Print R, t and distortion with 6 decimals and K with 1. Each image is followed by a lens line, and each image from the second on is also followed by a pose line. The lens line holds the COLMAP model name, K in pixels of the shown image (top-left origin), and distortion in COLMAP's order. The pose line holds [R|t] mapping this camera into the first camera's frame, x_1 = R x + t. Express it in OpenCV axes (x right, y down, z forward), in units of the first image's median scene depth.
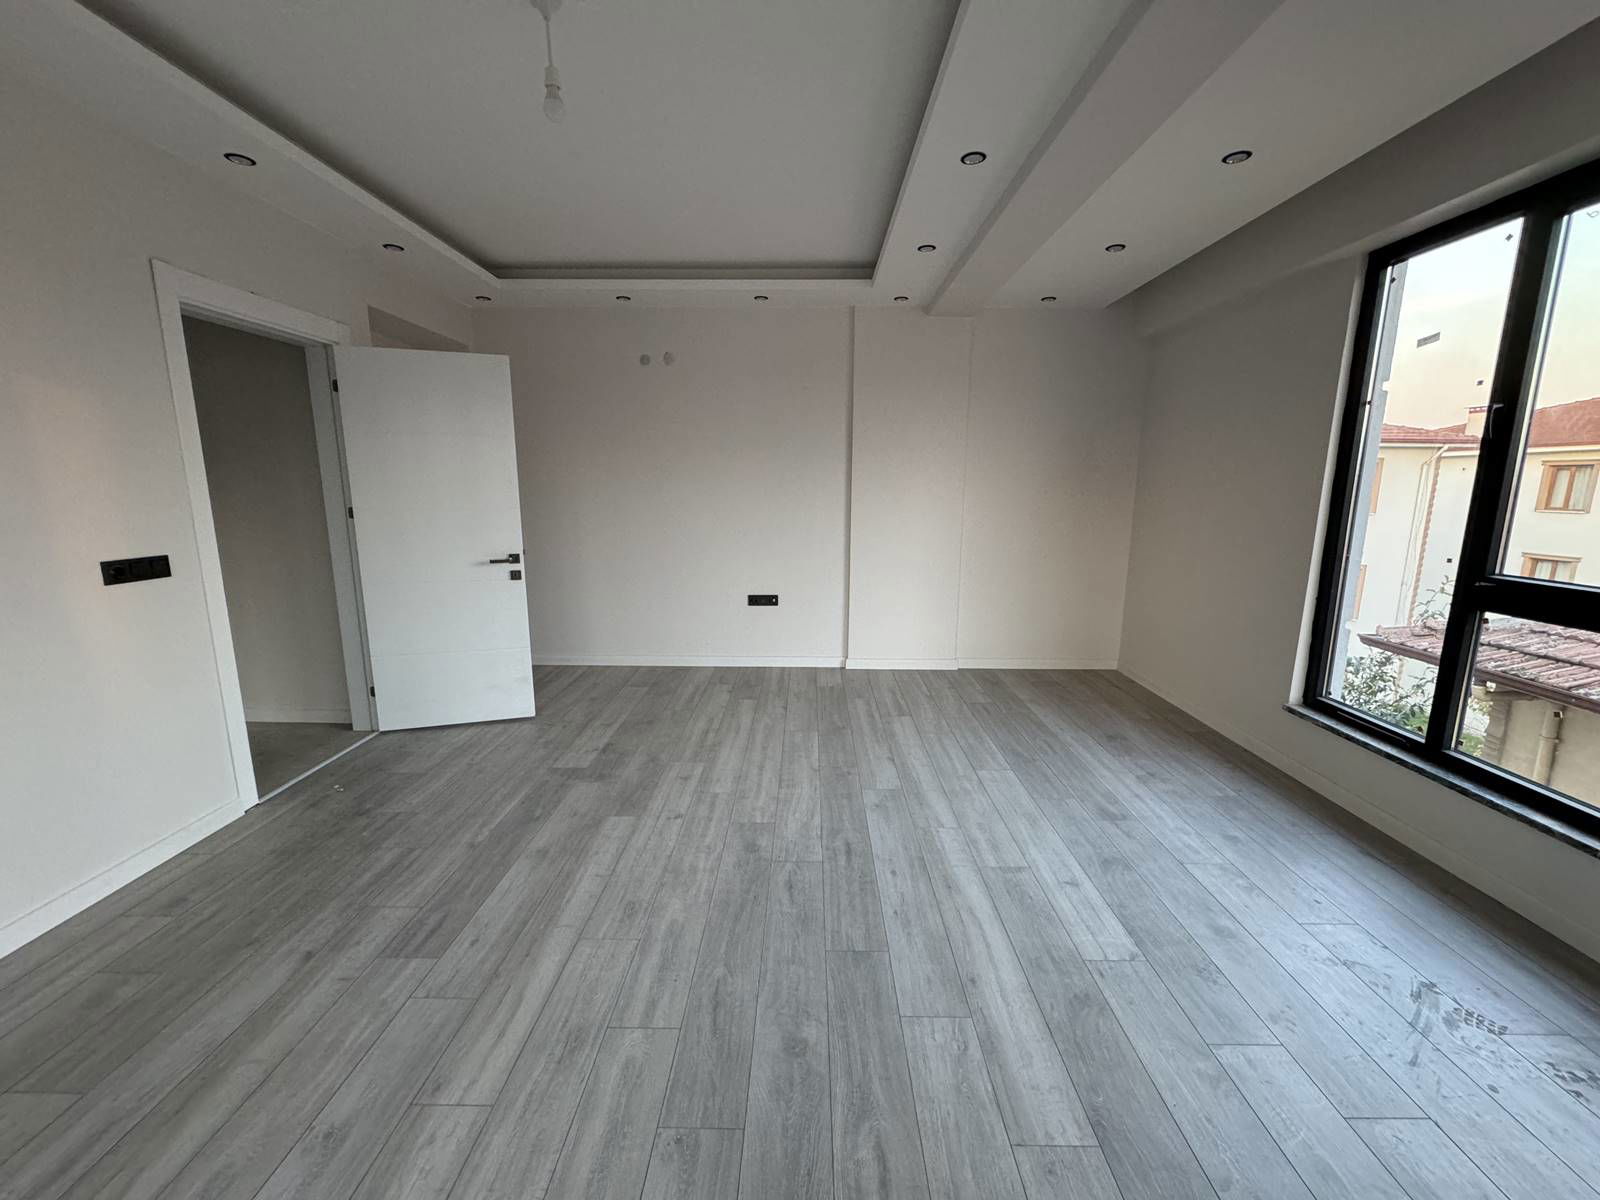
lens RADIAL K [[634.3, 0, 800.7], [0, 634.3, 600.8], [0, 0, 1]] dist [-0.001689, -0.000115]
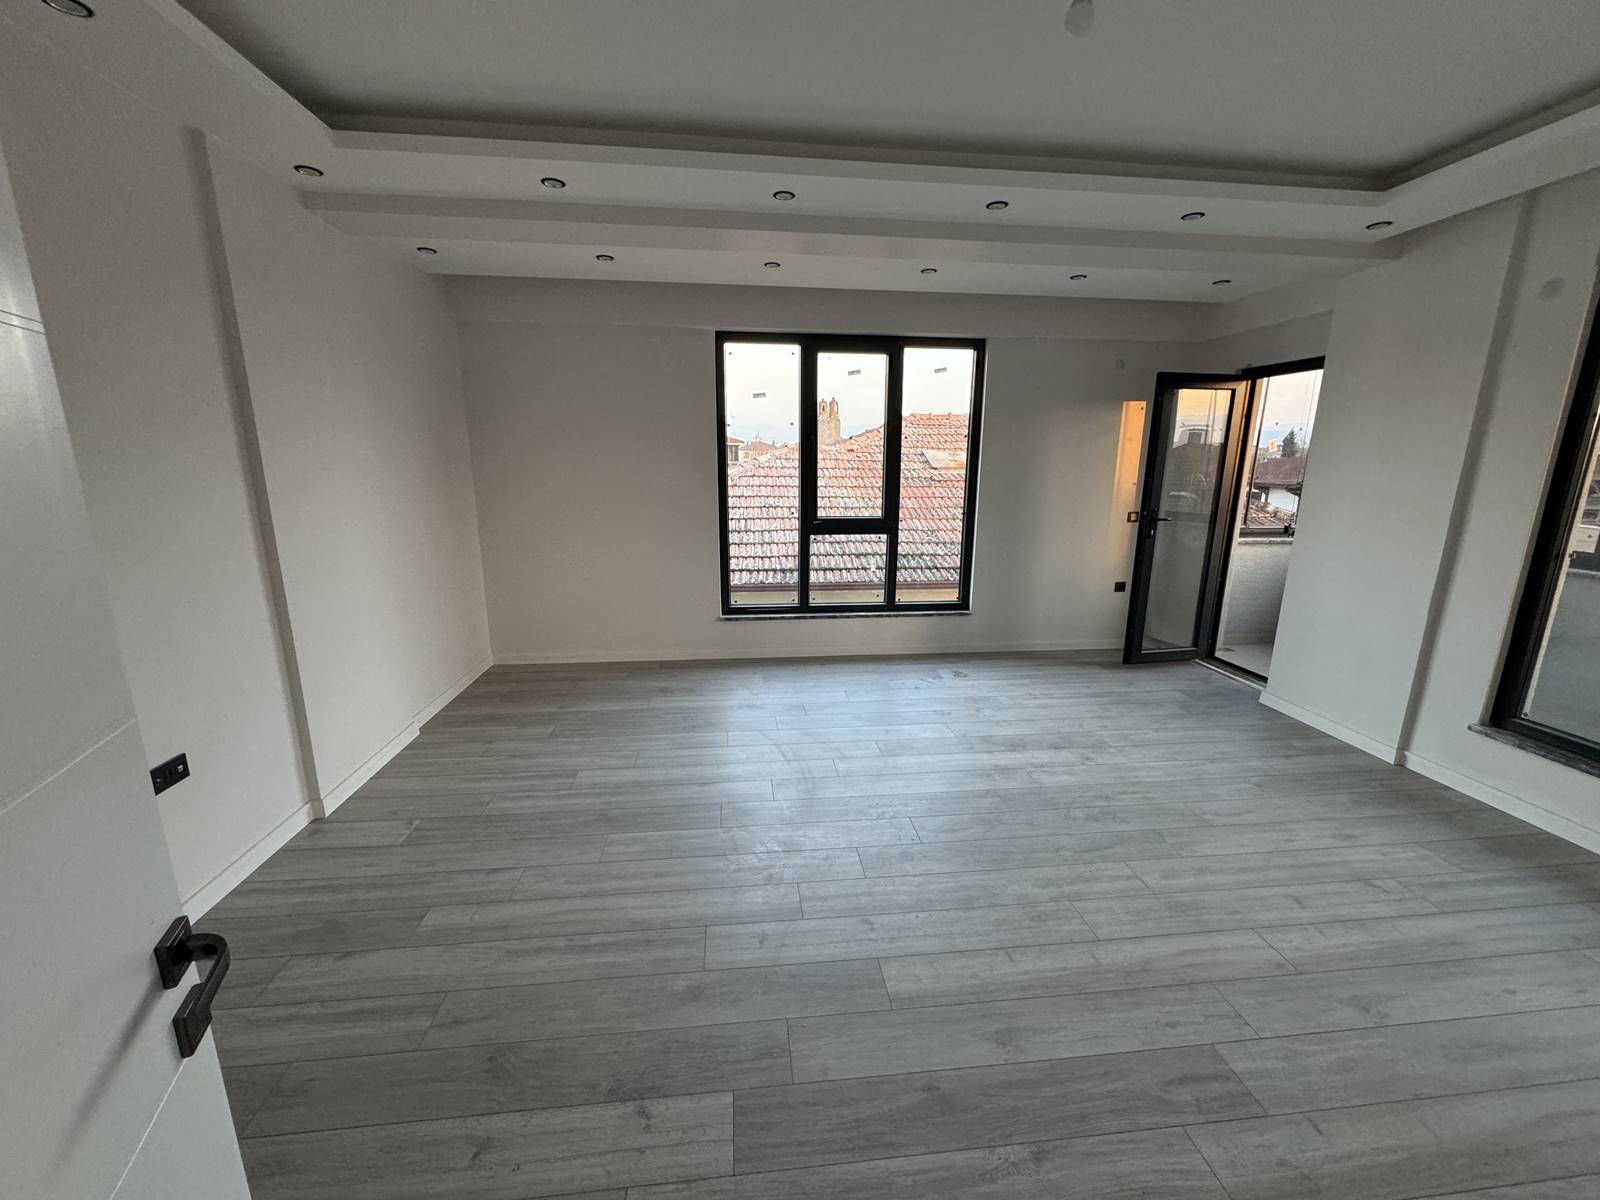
lens RADIAL K [[631.5, 0, 803.2], [0, 631.5, 606.8], [0, 0, 1]] dist [0.003251, 0.000053]
pose [[-0.125399, -0.231954, 0.964610, -0.910378], [0.170600, 0.952761, 0.251283, -0.264075], [-0.977328, 0.196073, -0.079904, 1.131692]]
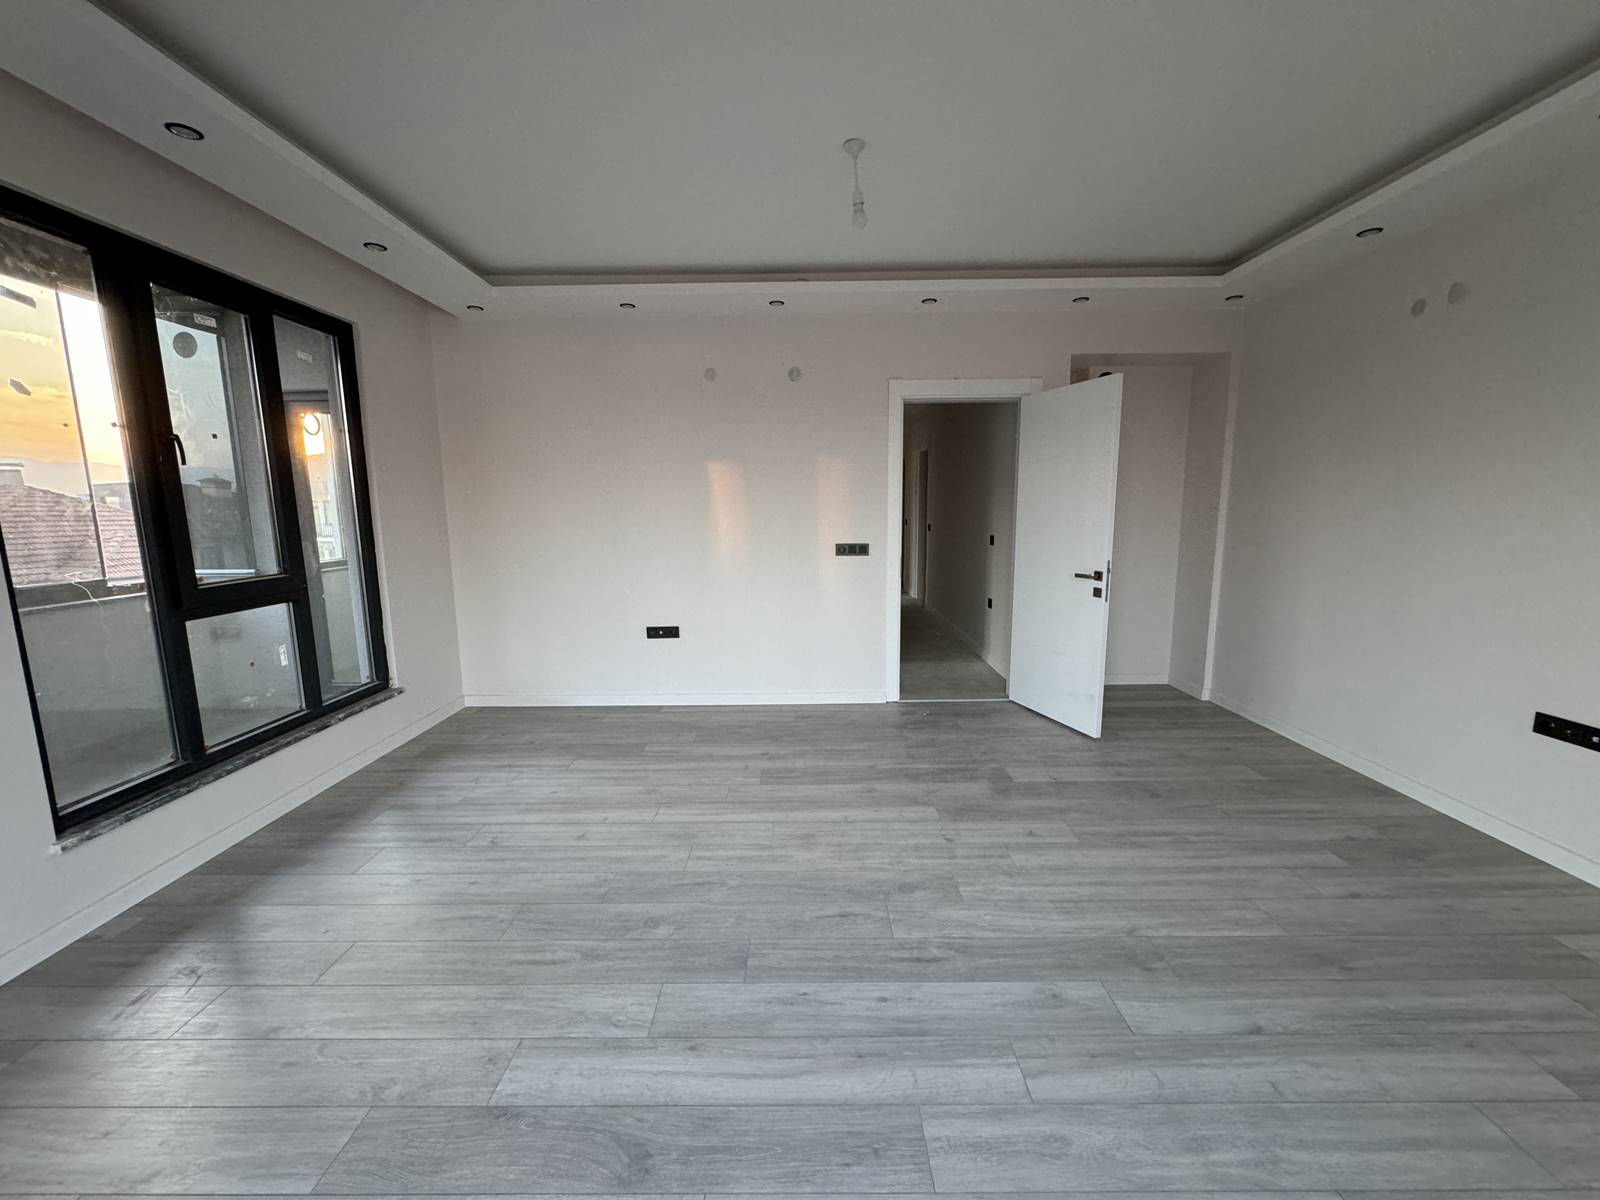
lens RADIAL K [[634.3, 0, 800.7], [0, 634.3, 600.8], [0, 0, 1]] dist [-0.001689, -0.000115]
pose [[0.007720, 0.144389, -0.989491, 0.766085], [-0.171290, 0.975086, 0.140951, -0.125857], [0.985190, 0.168402, 0.032260, 0.722892]]
